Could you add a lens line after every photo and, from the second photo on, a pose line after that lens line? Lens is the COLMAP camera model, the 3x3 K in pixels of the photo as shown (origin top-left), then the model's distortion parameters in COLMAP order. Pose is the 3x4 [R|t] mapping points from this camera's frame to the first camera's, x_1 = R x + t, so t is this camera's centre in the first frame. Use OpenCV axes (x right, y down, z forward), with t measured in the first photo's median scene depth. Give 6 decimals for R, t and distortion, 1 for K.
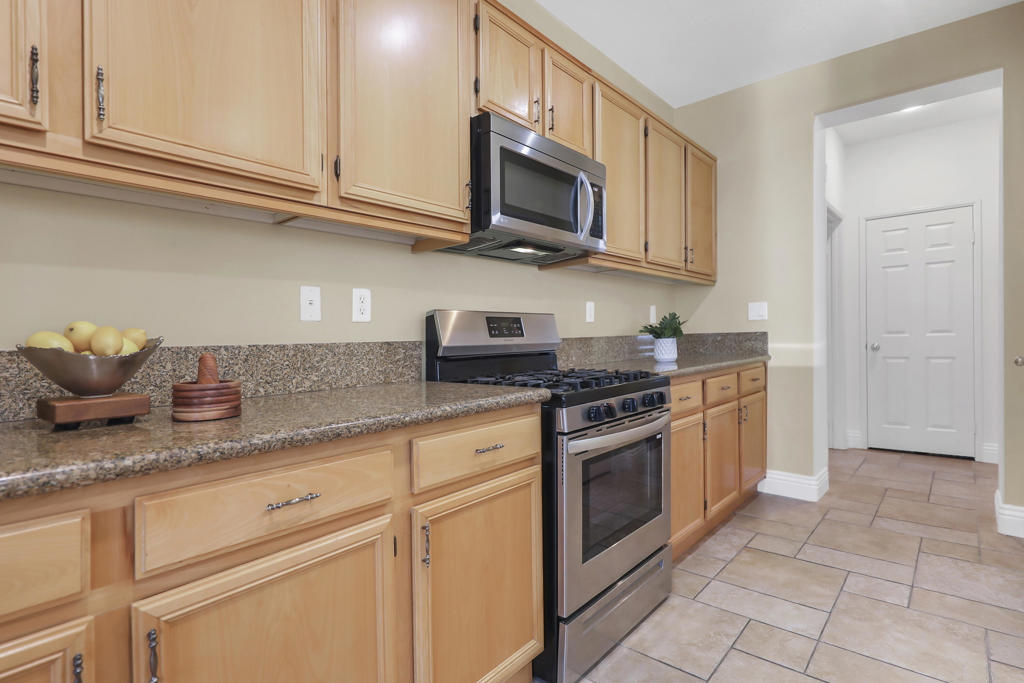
lens RADIAL K [[520.2, 0, 512.0], [0, 520.2, 341.5], [0, 0, 1]] dist [0.012284, 0.000134]
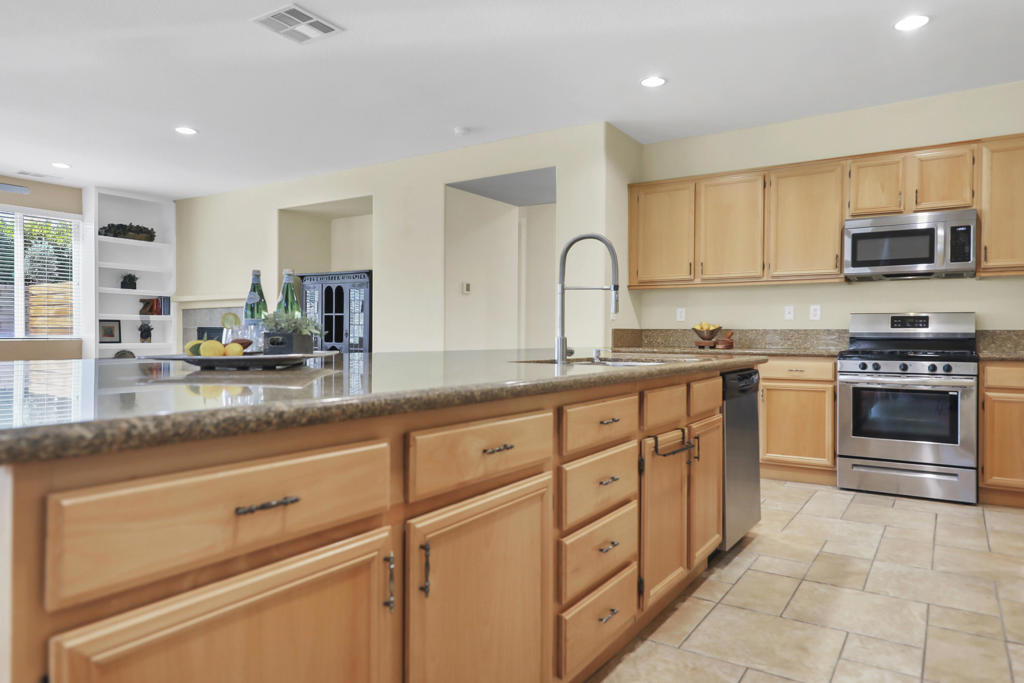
lens RADIAL K [[647.7, 0, 512.0], [0, 647.7, 341.5], [0, 0, 1]] dist [-0.000186, -0.000113]
pose [[0.112352, 0.031366, -0.993173, 2.182691], [-0.016863, 0.999418, 0.029655, -0.006055], [0.993525, 0.013416, 0.112815, -0.559675]]
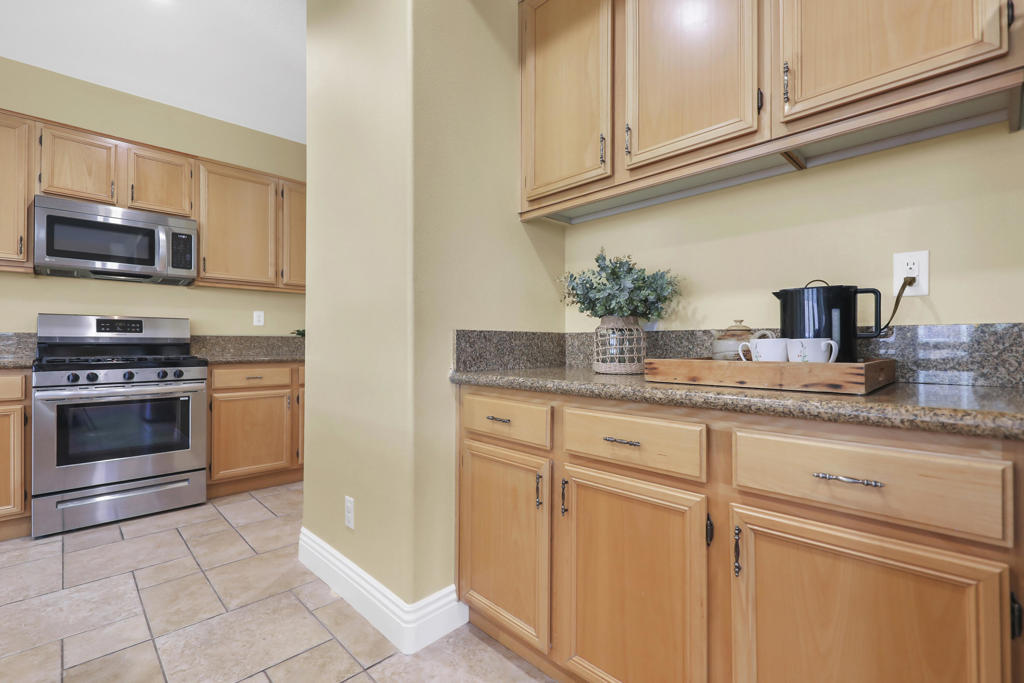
lens RADIAL K [[457.9, 0, 512.0], [0, 457.9, 341.5], [0, 0, 1]] dist [0.000584, -0.000517]
pose [[0.996183, 0.023029, -0.084194, 1.453079], [-0.024097, 0.999641, -0.011698, 0.007488], [0.083894, 0.013682, 0.996381, -0.291195]]
